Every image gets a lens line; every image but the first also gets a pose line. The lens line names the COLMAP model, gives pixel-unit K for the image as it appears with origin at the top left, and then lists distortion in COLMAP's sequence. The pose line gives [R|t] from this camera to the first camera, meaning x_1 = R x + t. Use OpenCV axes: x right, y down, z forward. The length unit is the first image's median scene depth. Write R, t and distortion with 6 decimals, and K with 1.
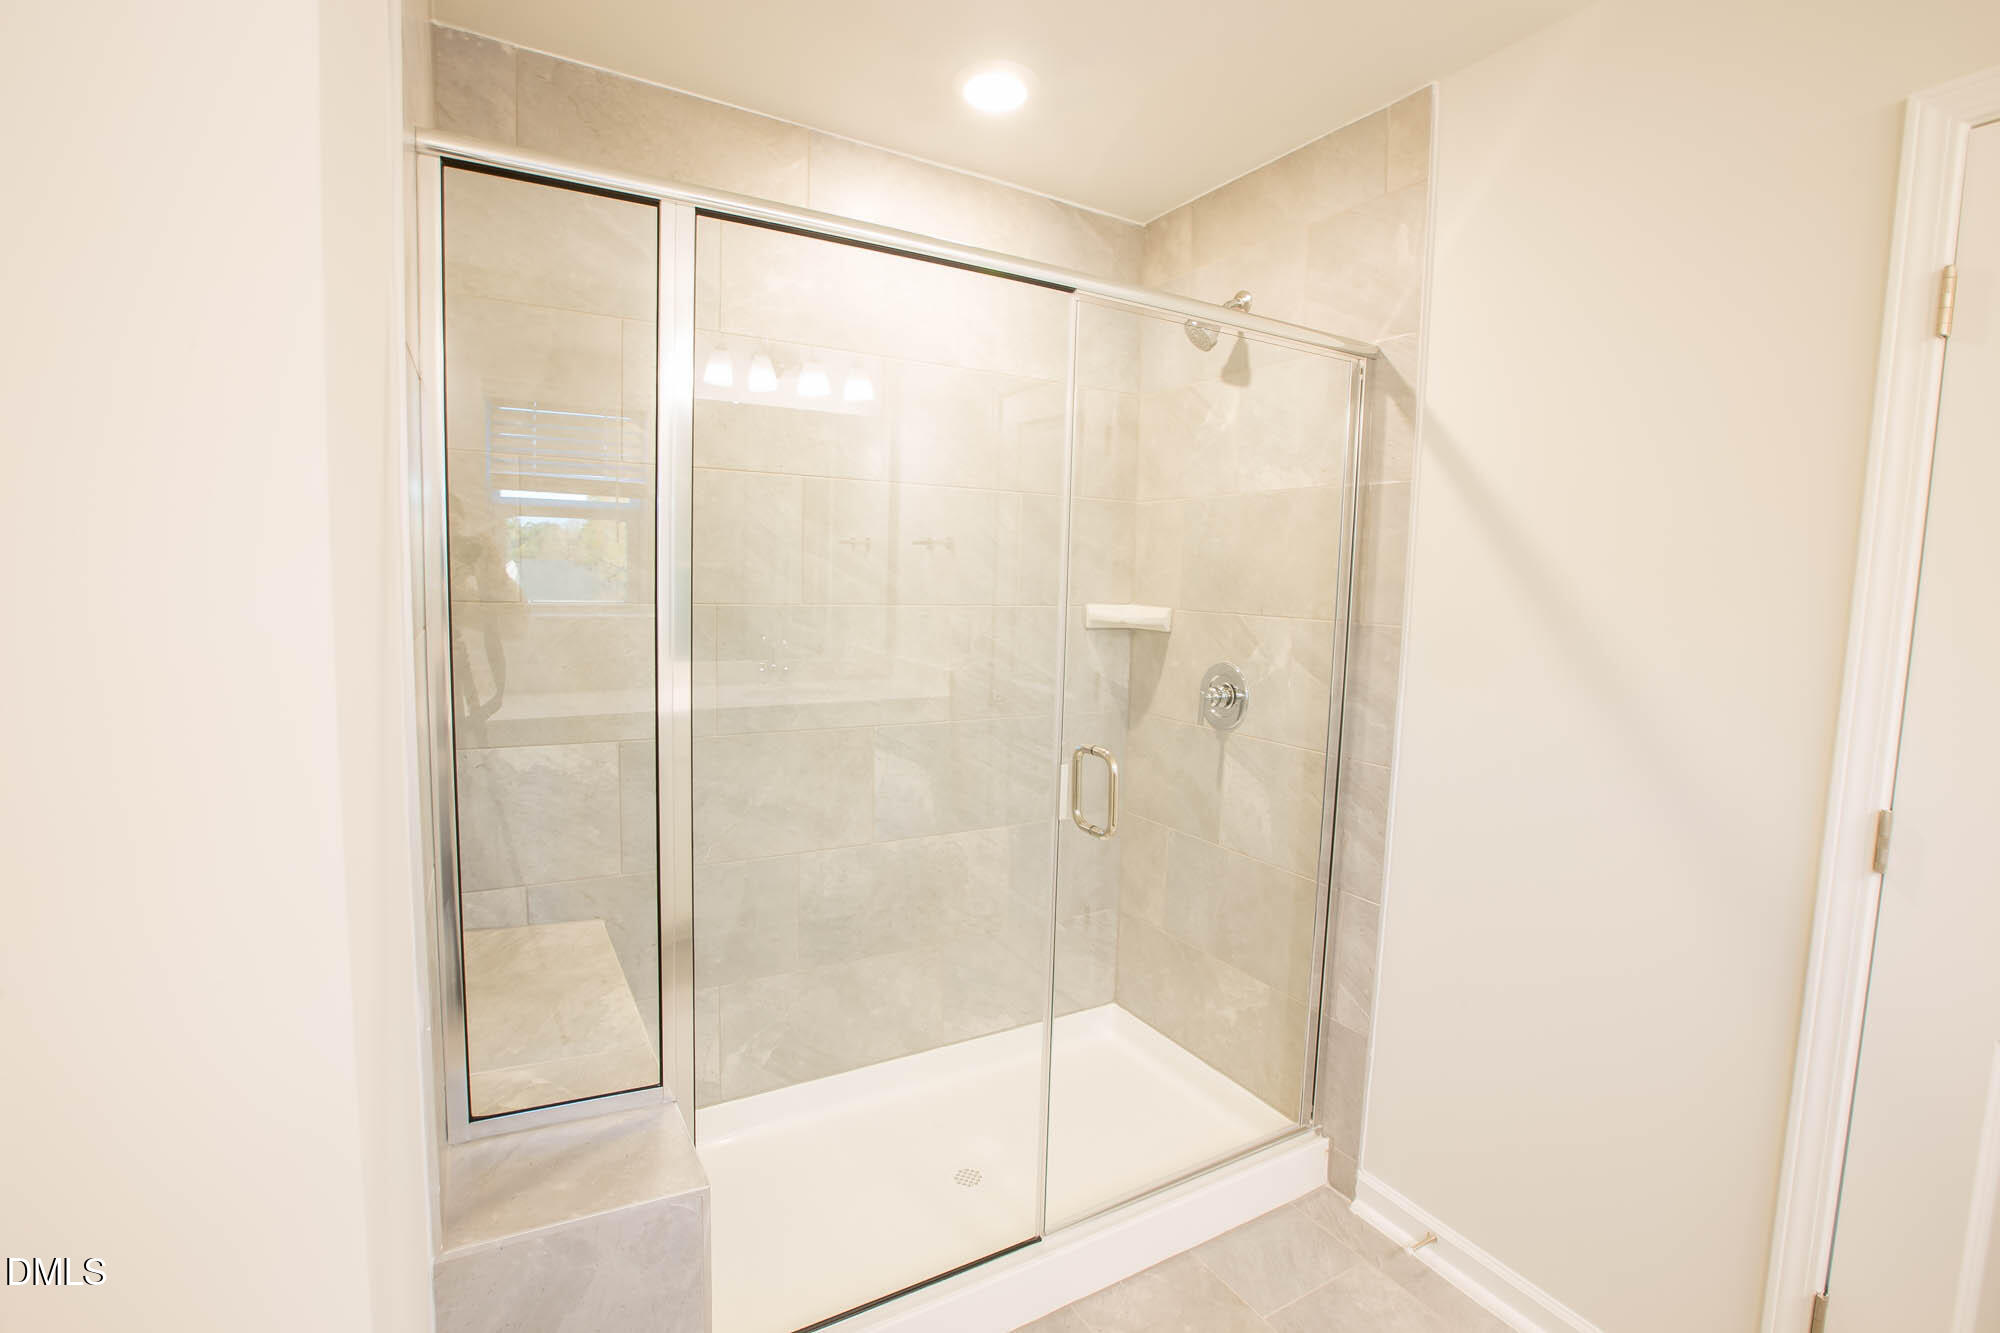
lens RADIAL K [[908.7, 0, 991.9], [0, 908.7, 662.7], [0, 0, 1]] dist [-0.064895, 0.036716]
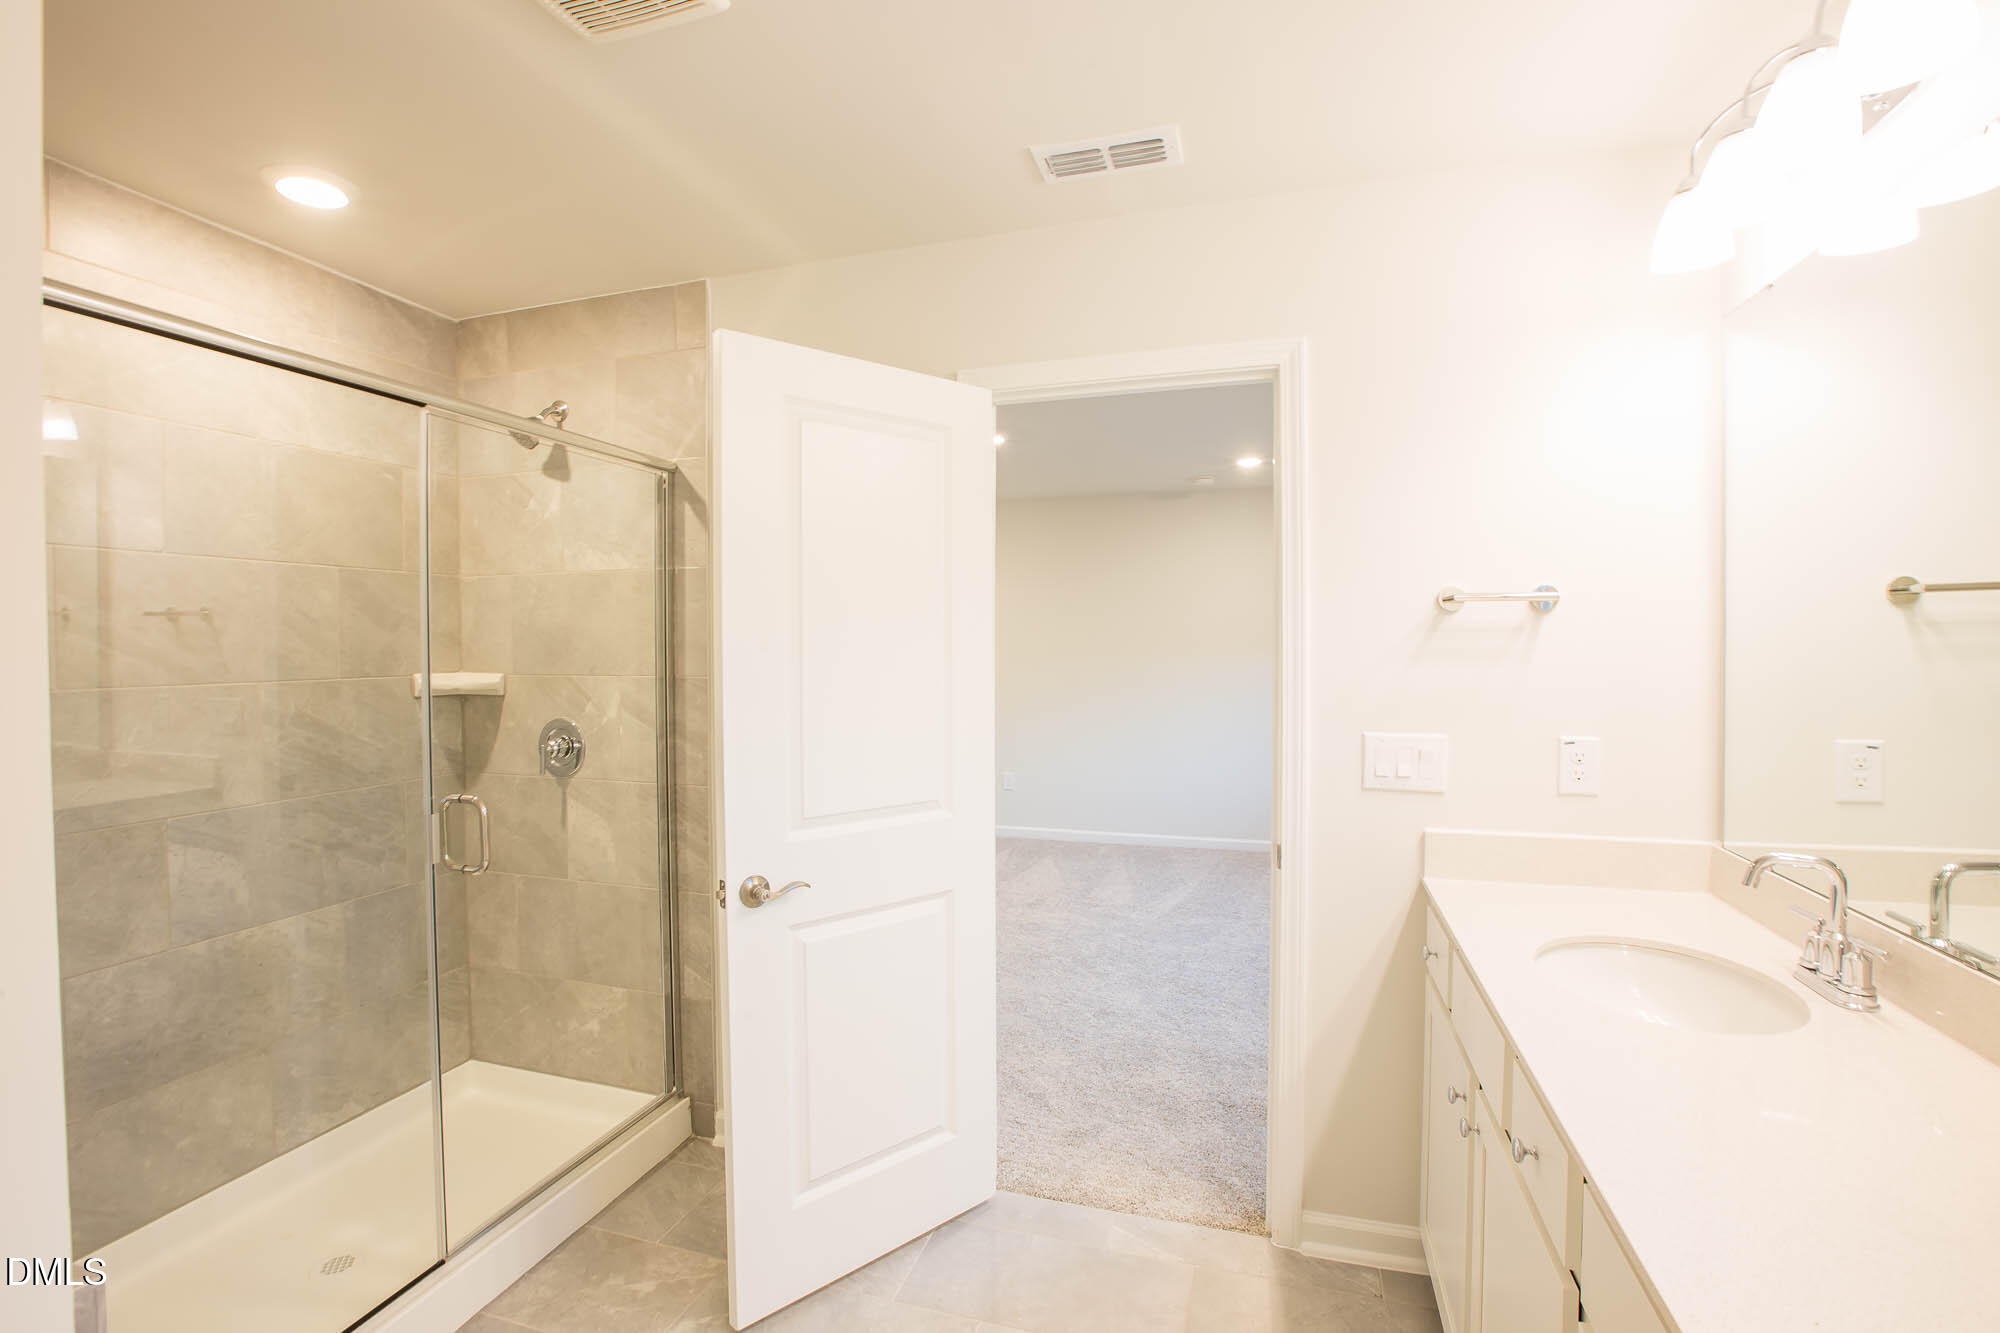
lens RADIAL K [[908.7, 0, 991.9], [0, 908.7, 662.7], [0, 0, 1]] dist [-0.064895, 0.036716]
pose [[0.733245, -0.043232, 0.678589, -0.113953], [0.088211, 0.995591, -0.031889, 0.014857], [-0.674219, 0.083241, 0.733826, -0.214034]]
